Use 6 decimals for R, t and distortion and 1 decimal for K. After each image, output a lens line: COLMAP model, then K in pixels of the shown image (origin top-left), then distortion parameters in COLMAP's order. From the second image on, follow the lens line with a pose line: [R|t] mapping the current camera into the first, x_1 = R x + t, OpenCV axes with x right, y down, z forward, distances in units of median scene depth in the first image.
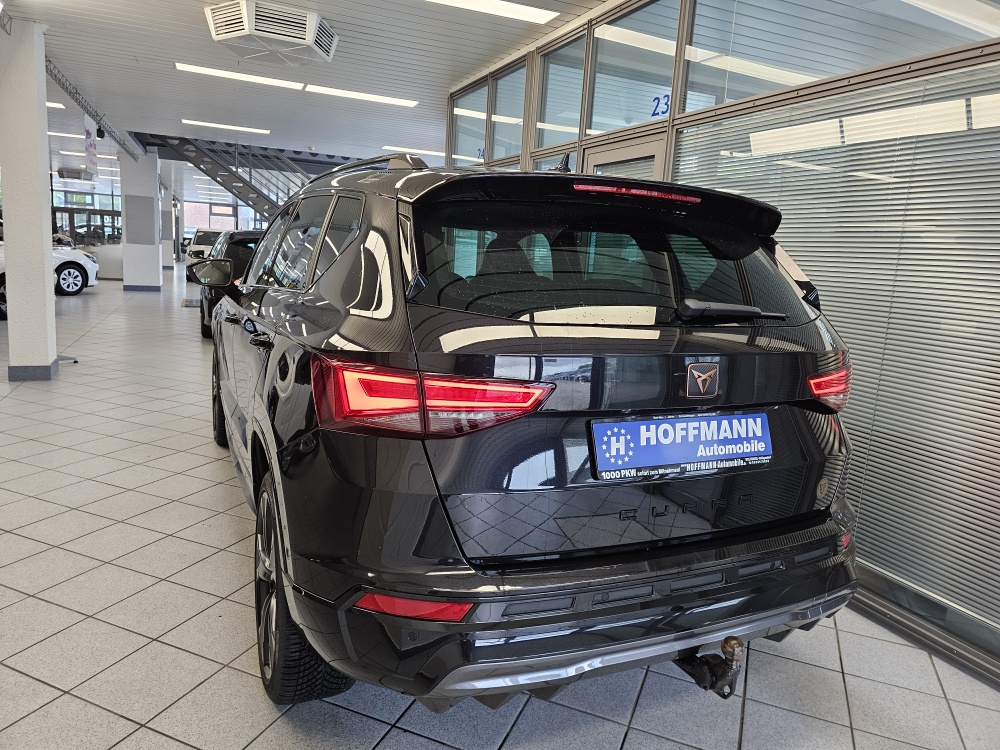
lens RADIAL K [[680.0, 0, 495.2], [0, 680.0, 373.2], [0, 0, 1]] dist [0.041452, -0.054583]
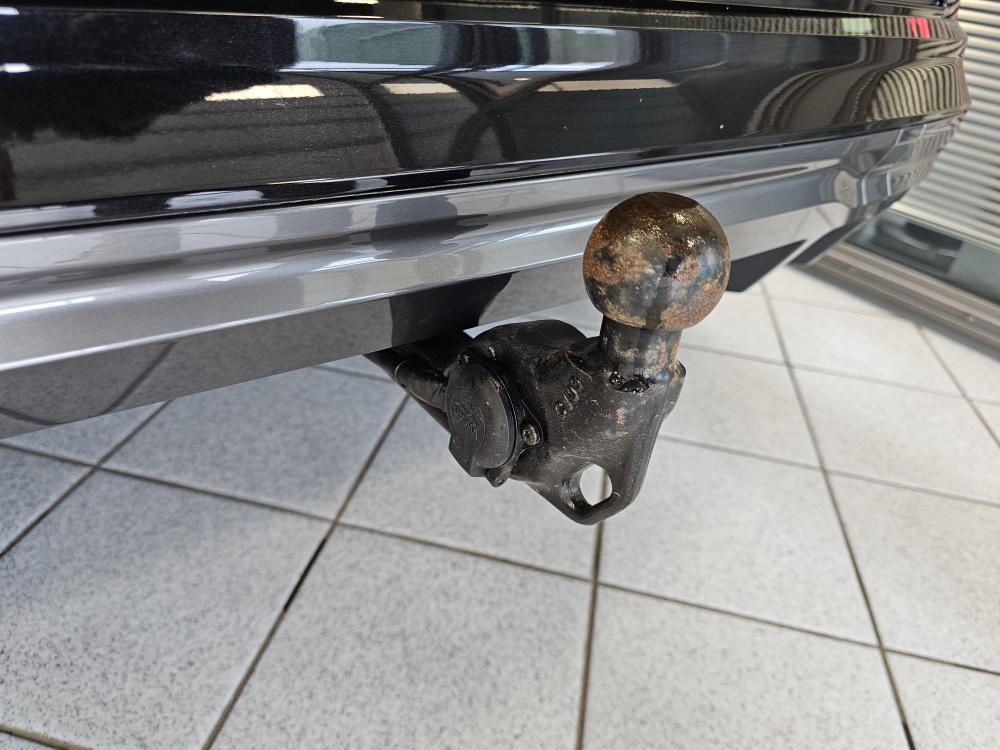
lens RADIAL K [[680.0, 0, 496.6], [0, 680.0, 376.7], [0, 0, 1]] dist [0.041452, -0.054583]
pose [[0.979267, -0.063887, 0.192234, 0.215435], [-0.017604, 0.918536, 0.394945, 0.280632], [-0.201806, -0.390141, 0.898368, 0.659541]]
